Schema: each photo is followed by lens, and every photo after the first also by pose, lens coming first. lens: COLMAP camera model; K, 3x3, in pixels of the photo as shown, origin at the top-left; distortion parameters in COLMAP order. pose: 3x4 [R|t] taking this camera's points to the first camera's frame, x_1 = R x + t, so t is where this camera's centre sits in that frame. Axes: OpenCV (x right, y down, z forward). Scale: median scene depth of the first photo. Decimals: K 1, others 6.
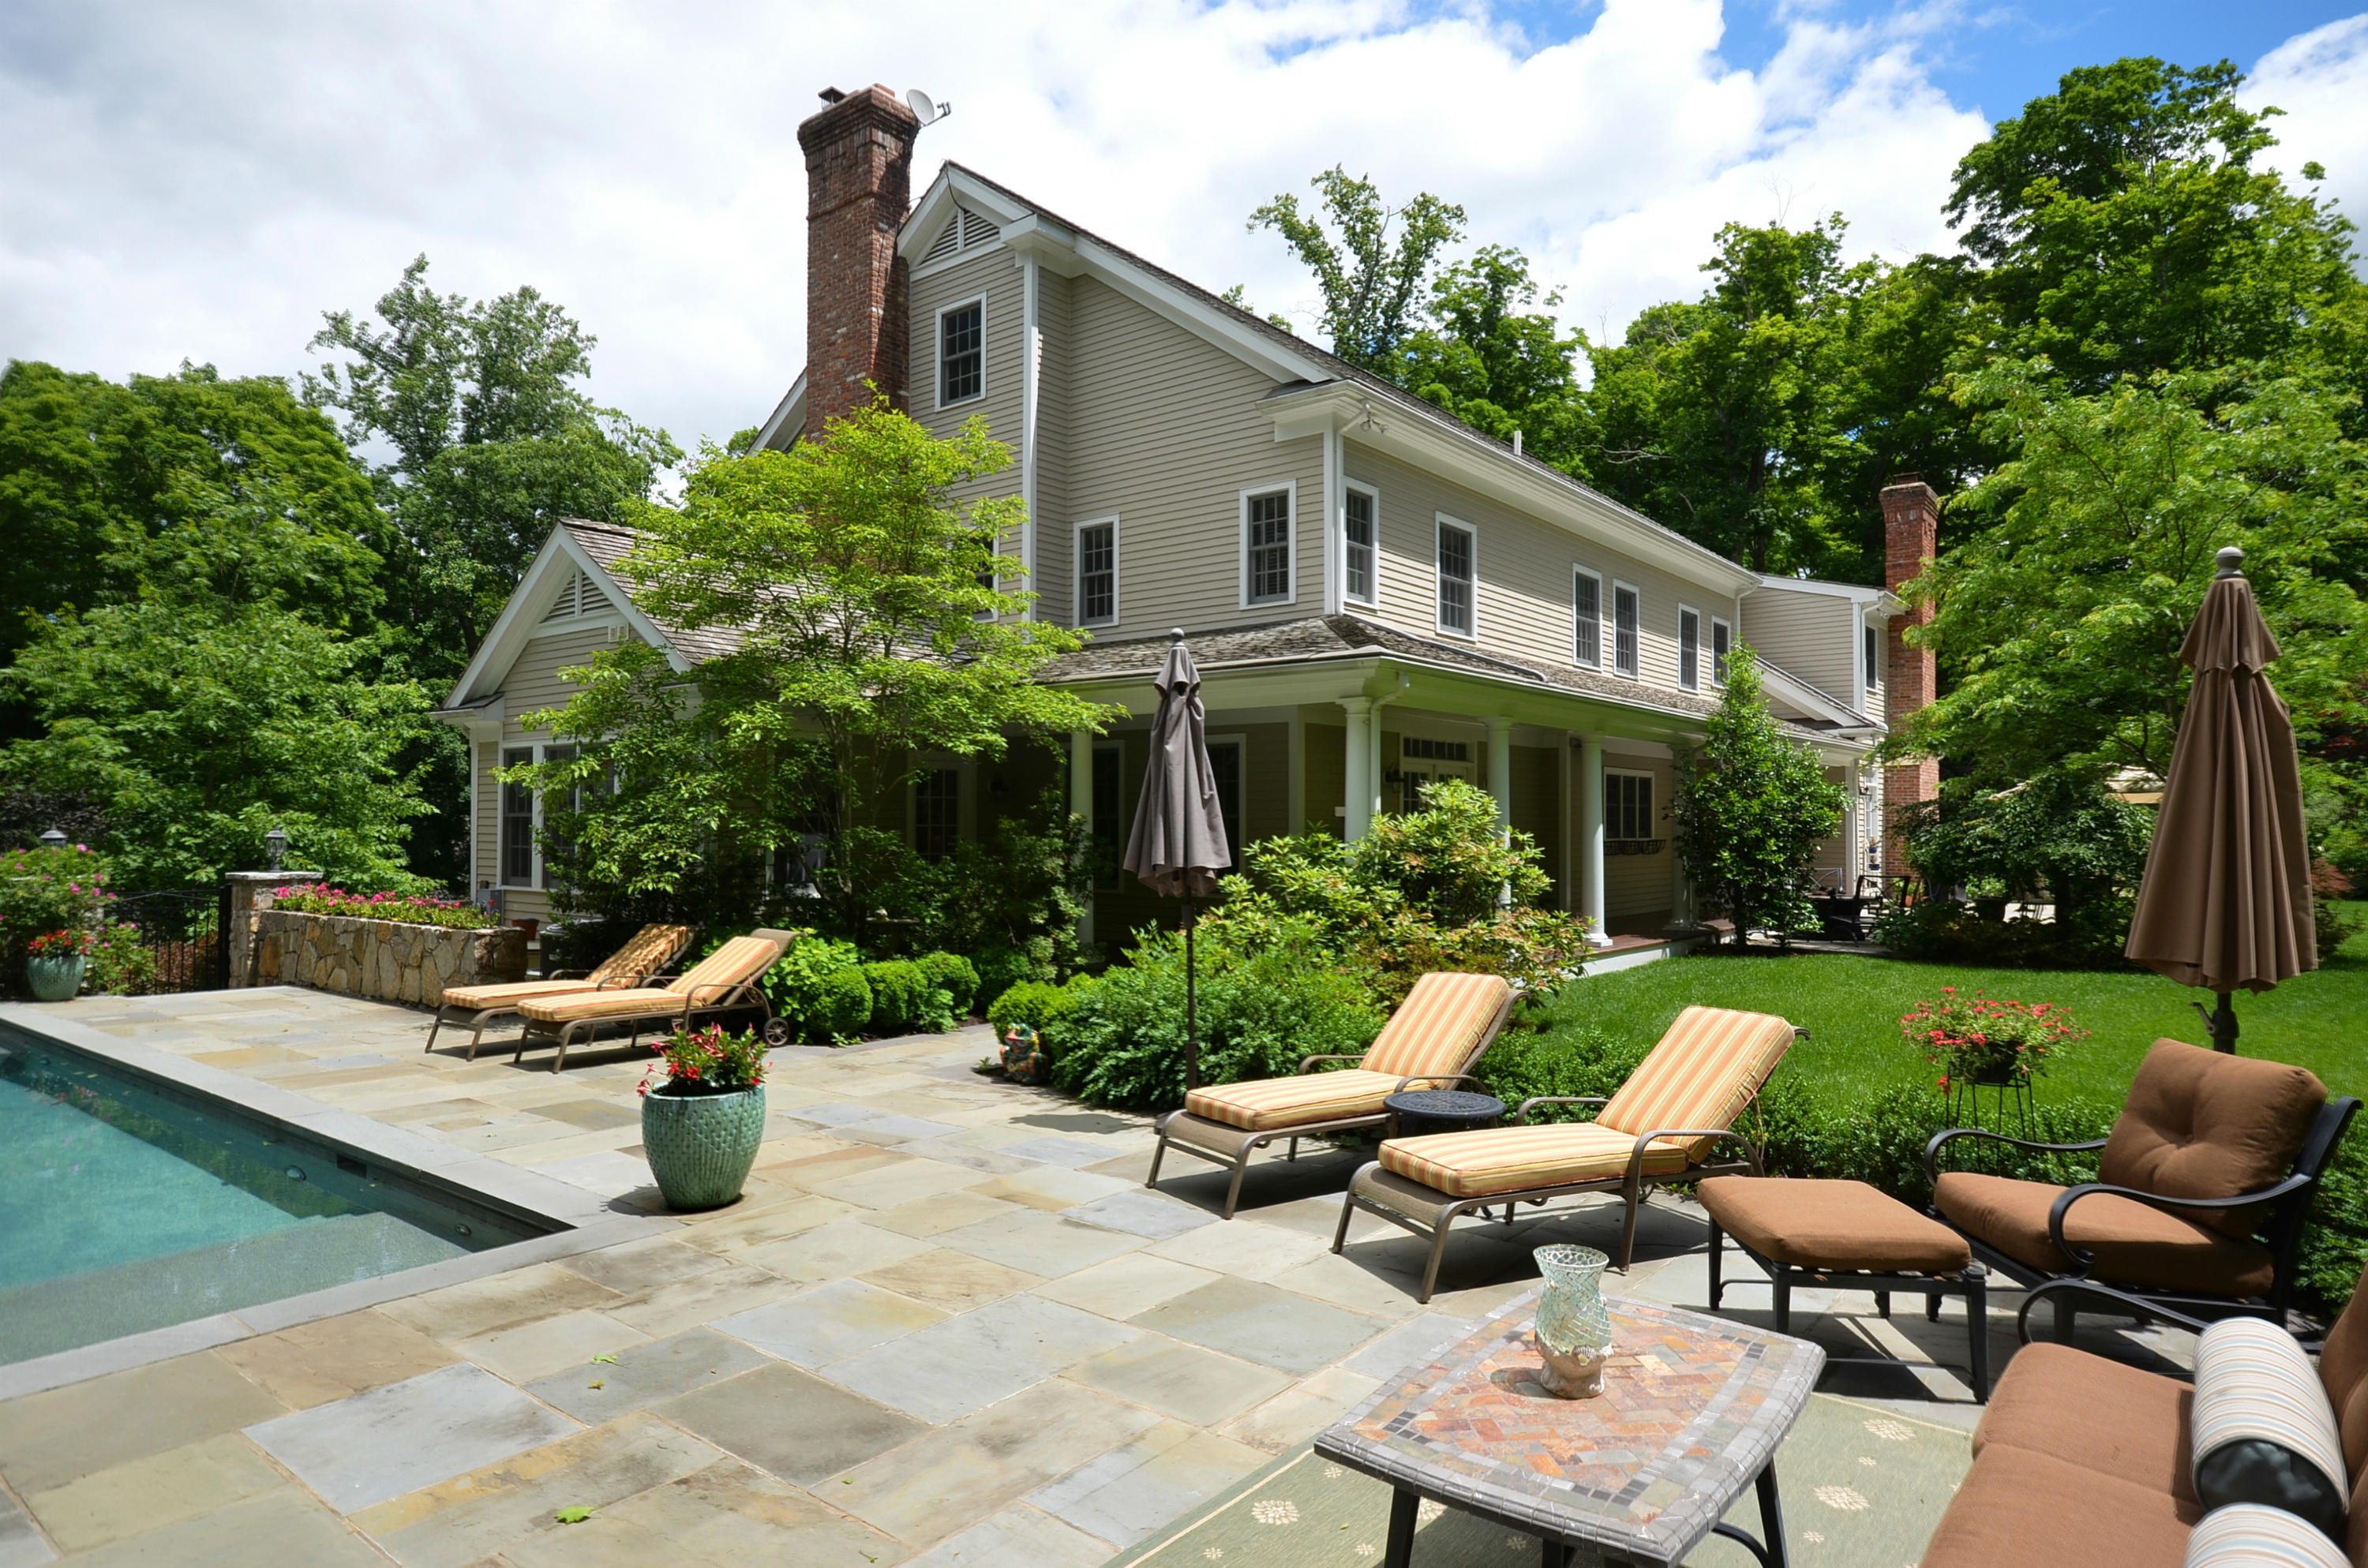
lens RADIAL K [[1355.6, 0, 1191.0], [0, 1355.6, 799.4], [0, 0, 1]] dist [0.027490, -0.007534]
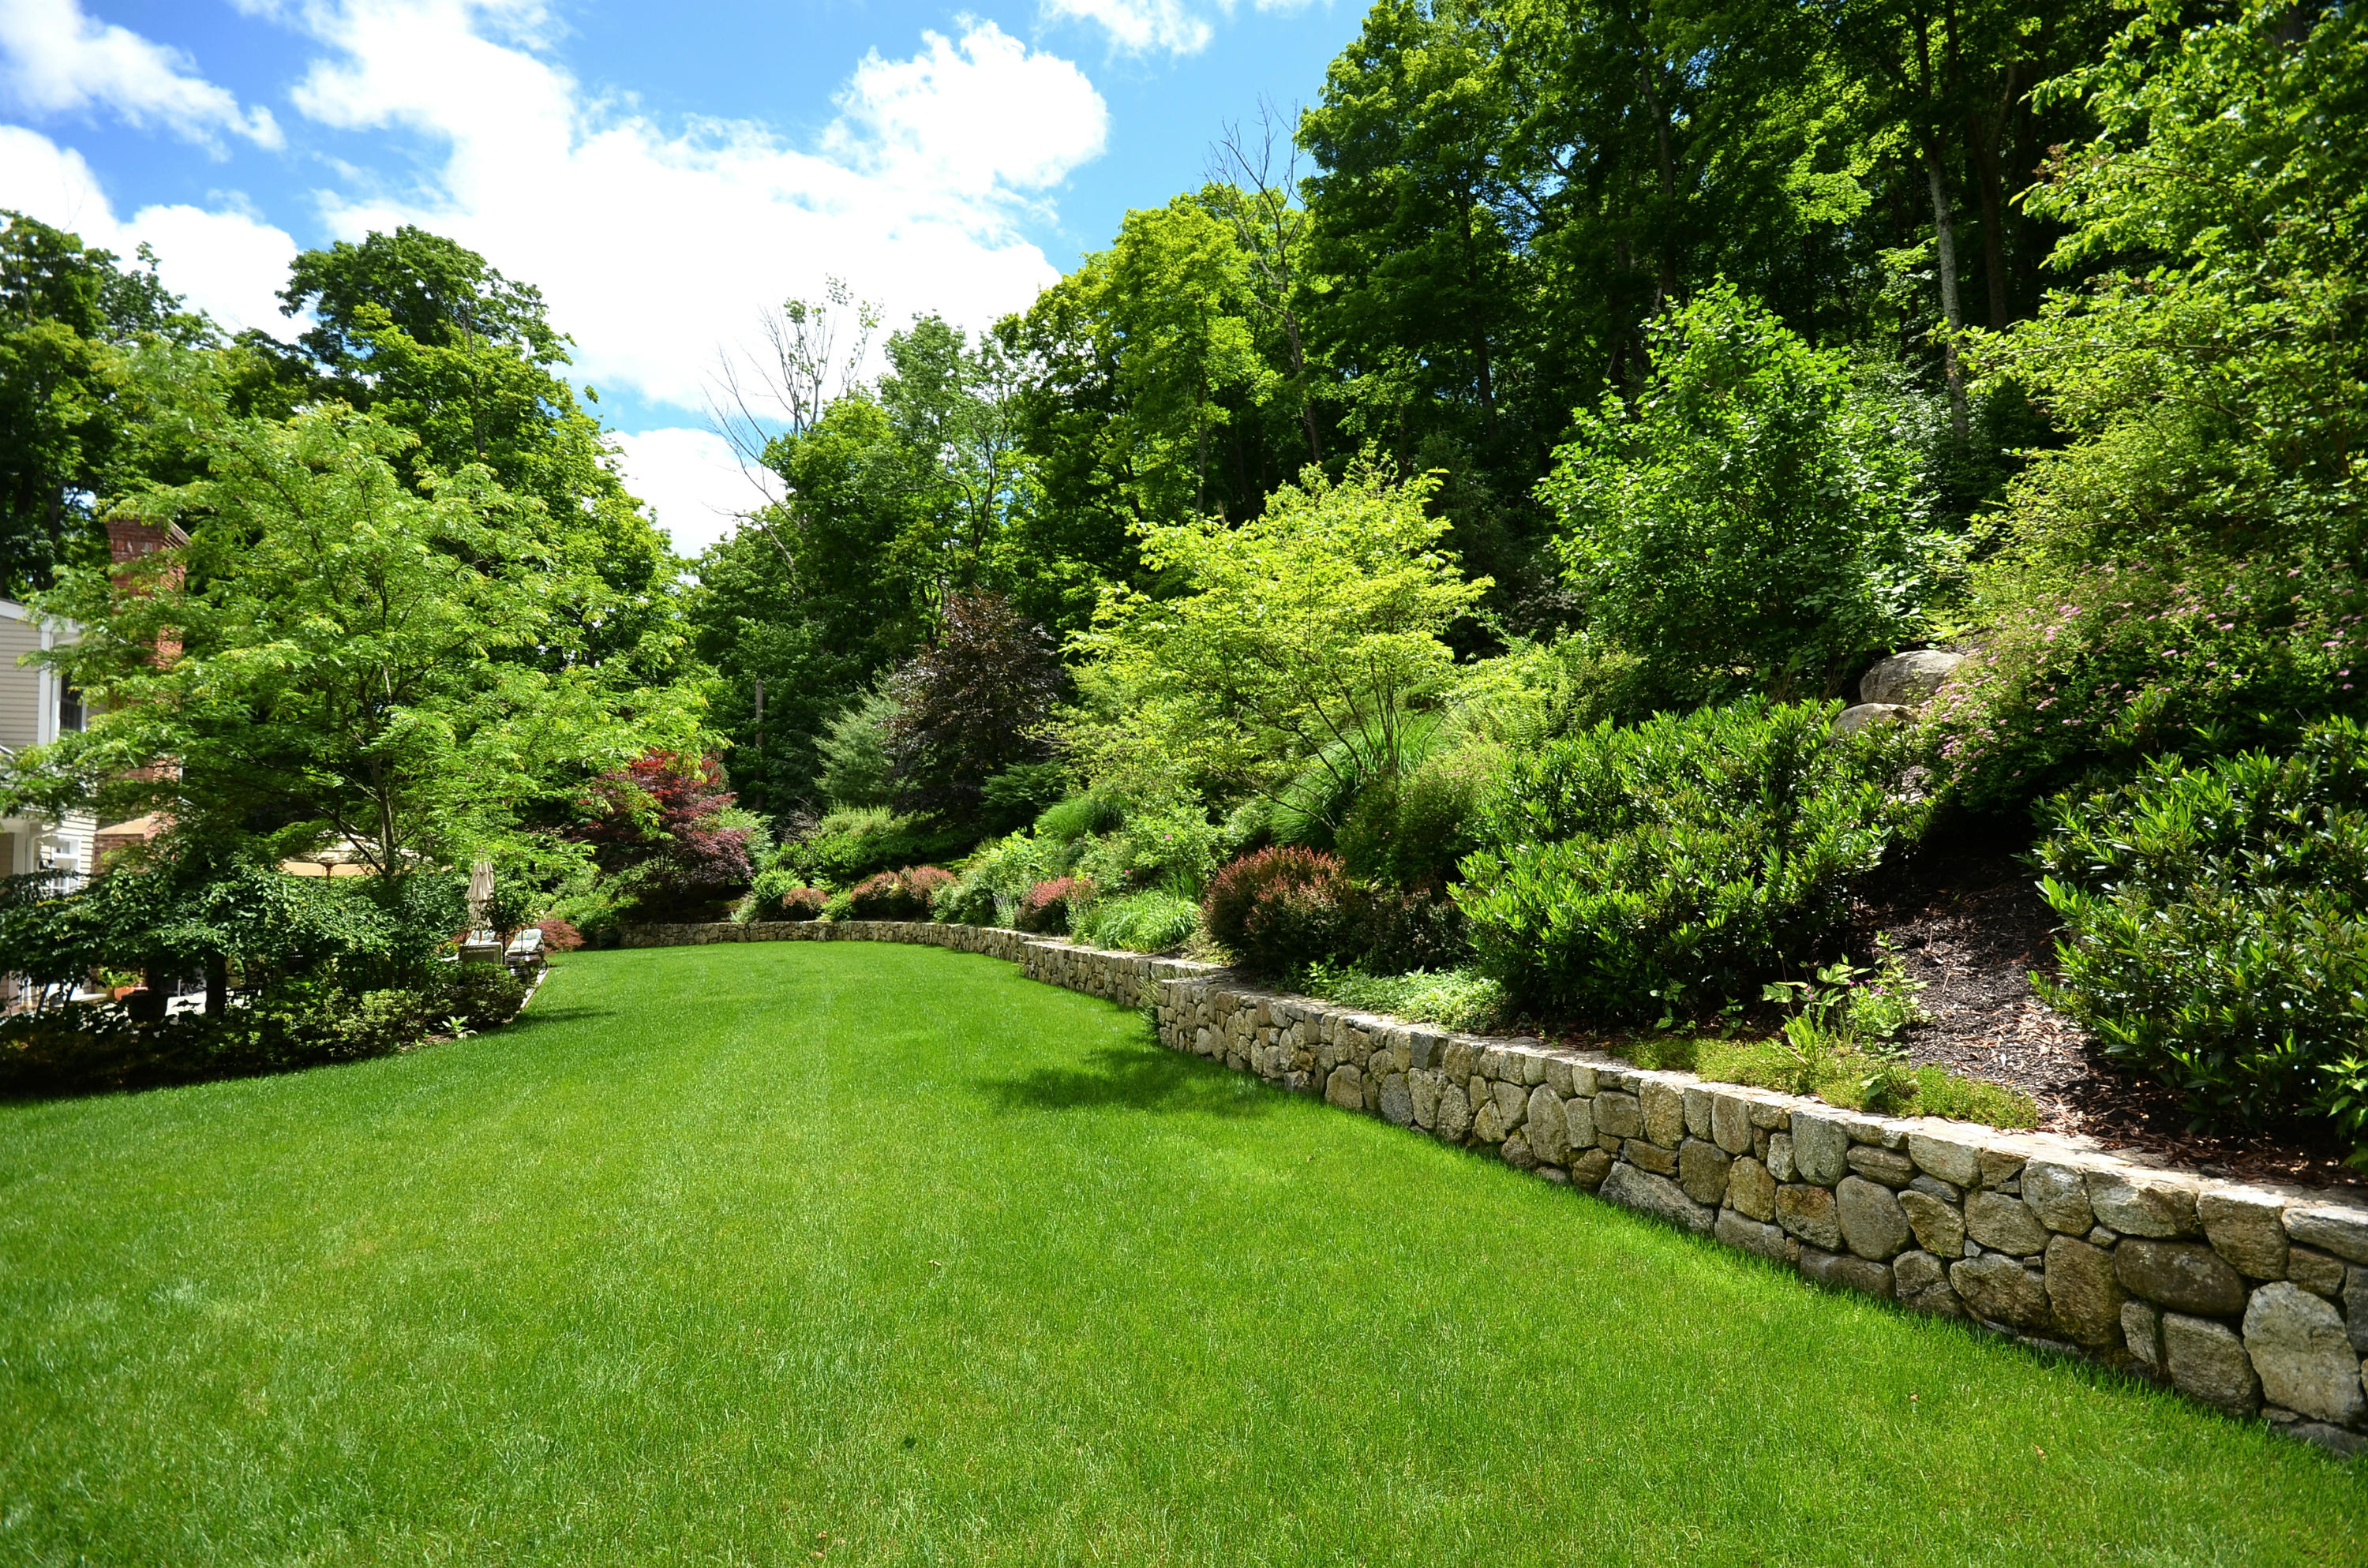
lens RADIAL K [[1102.5, 0, 1205.1], [0, 1102.5, 807.7], [0, 0, 1]] dist [-0.006700, -0.002223]
pose [[0.389575, 0.046292, 0.919830, 0.087880], [0.010010, 0.998464, -0.054489, 0.001498], [-0.920940, 0.030435, 0.388514, 0.061910]]
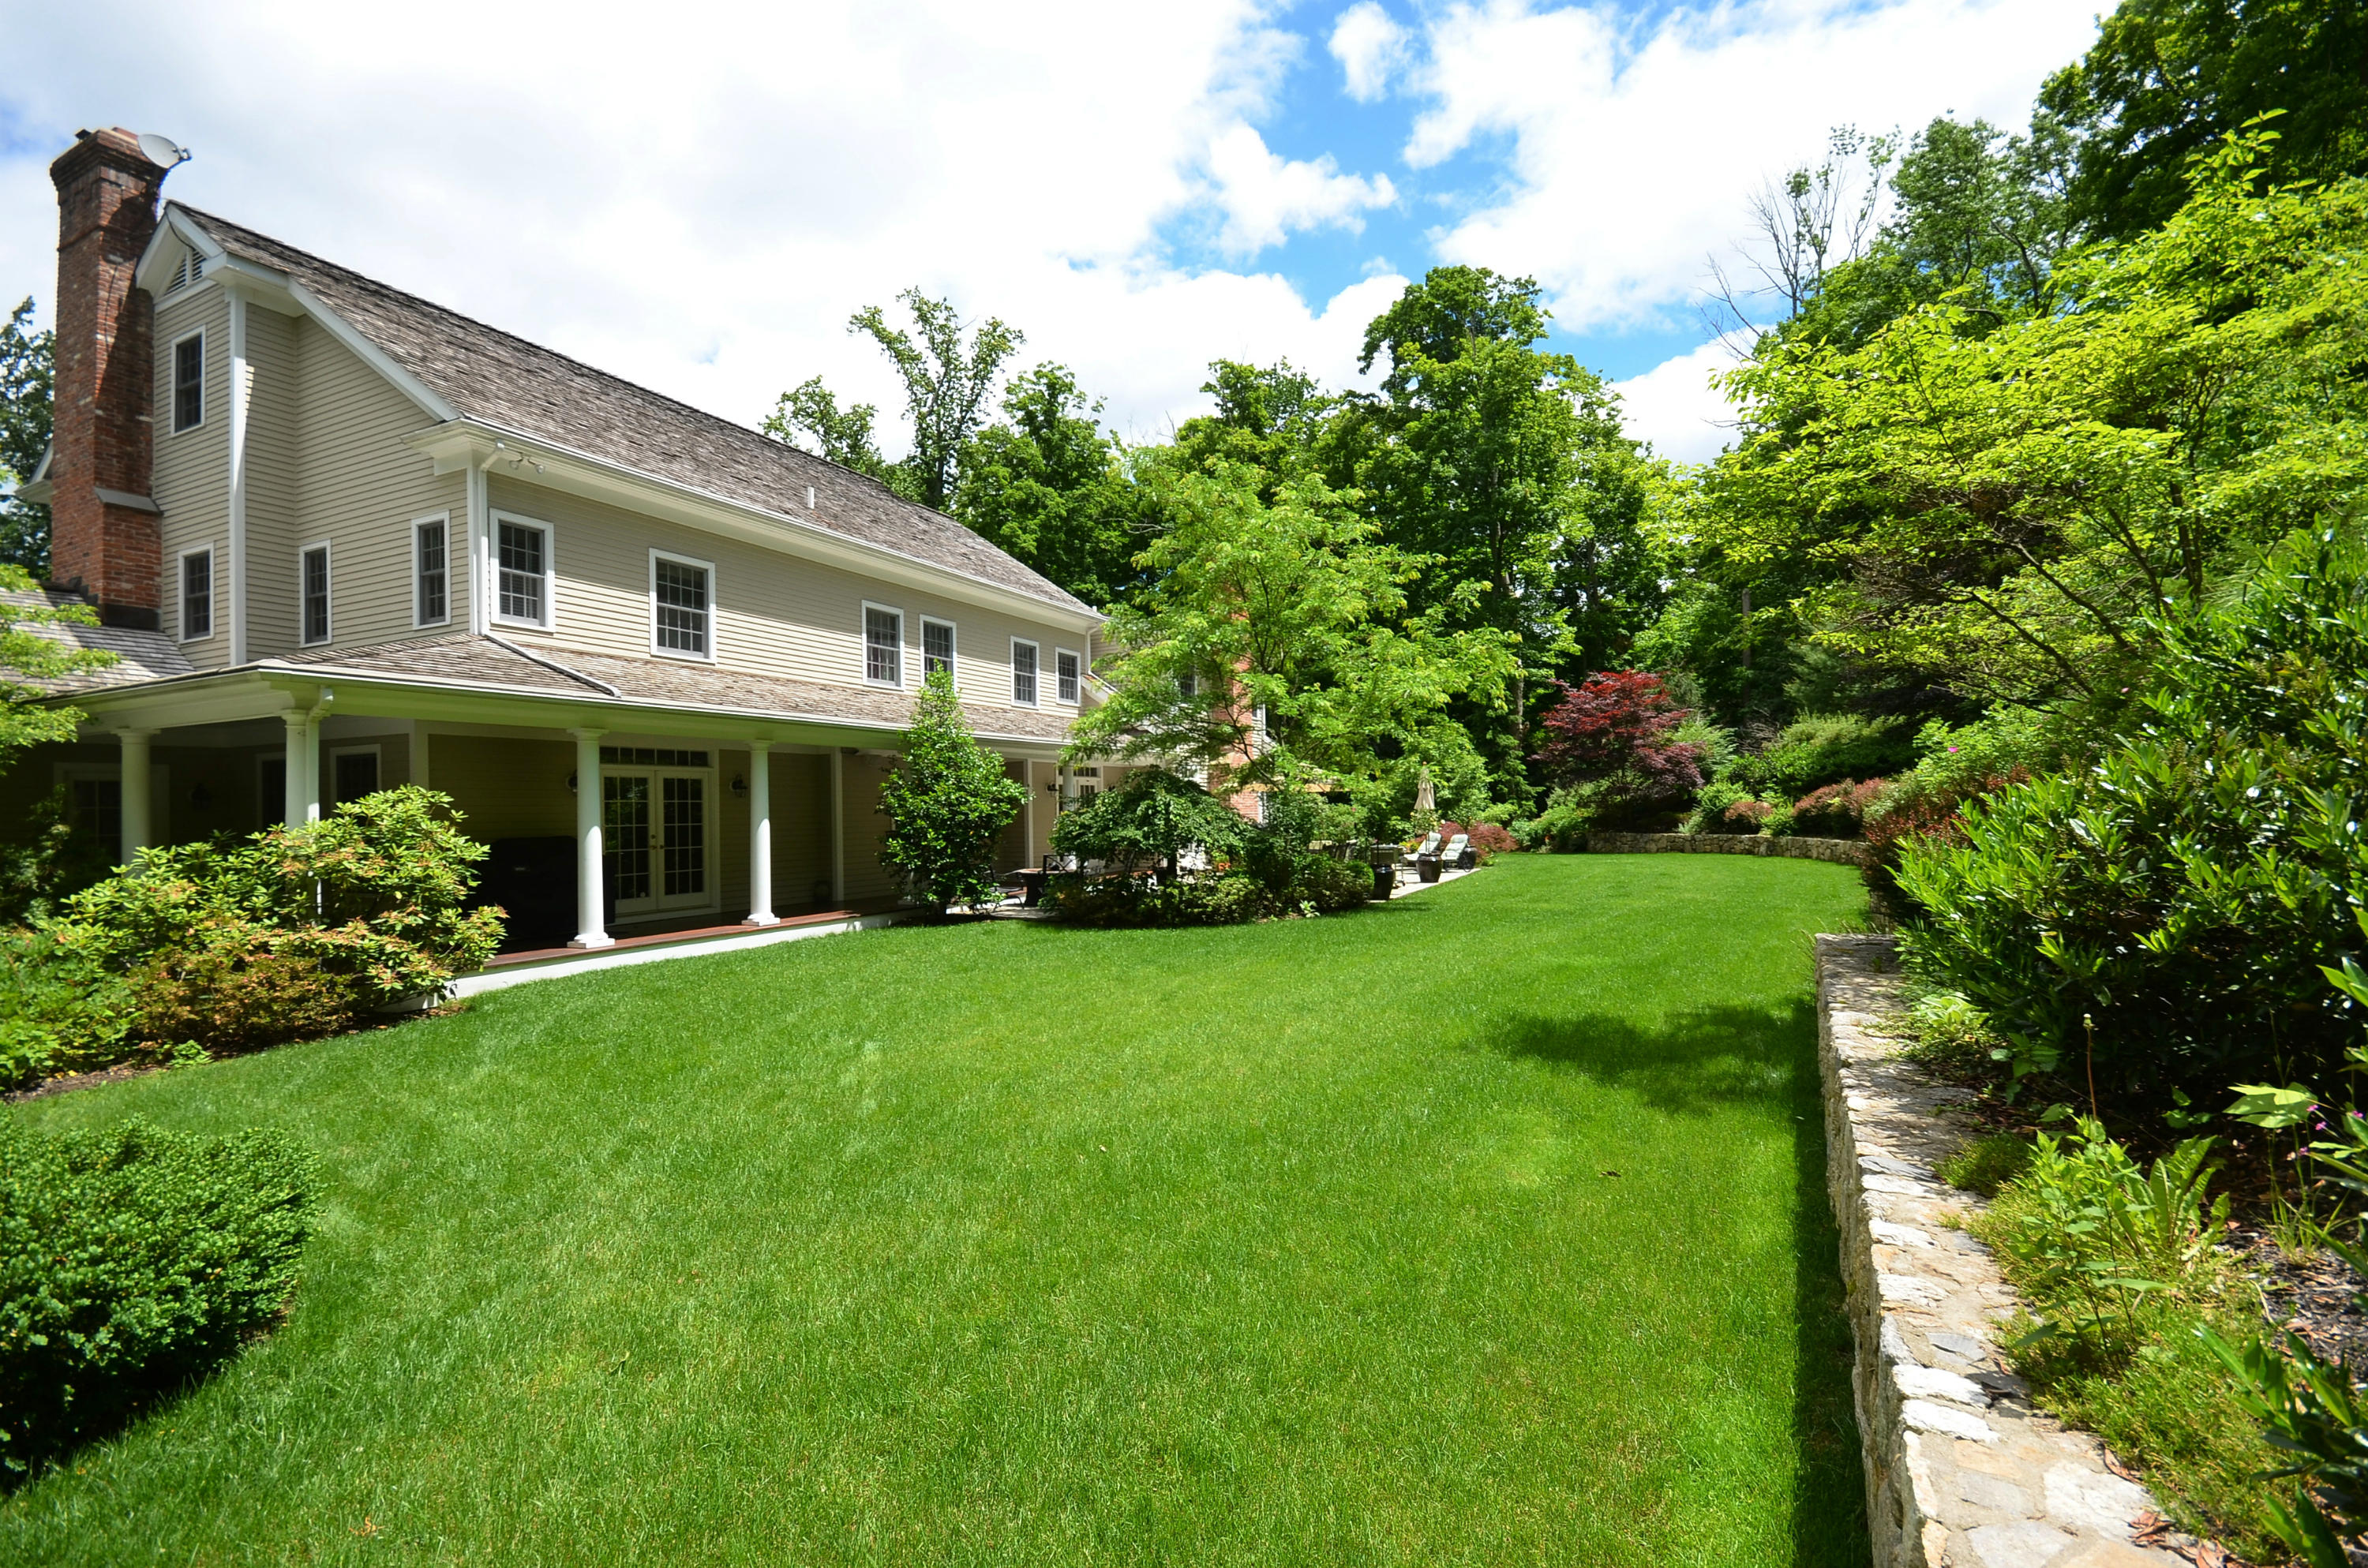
lens RADIAL K [[1031.3, 0, 1196.5], [0, 1031.3, 796.4], [0, 0, 1]] dist [0.000286, -0.003194]
pose [[0.974753, -0.015146, 0.222770, 0.155890], [0.013707, 0.999874, 0.008001, -0.001189], [-0.222863, -0.004746, 0.974838, 0.018127]]
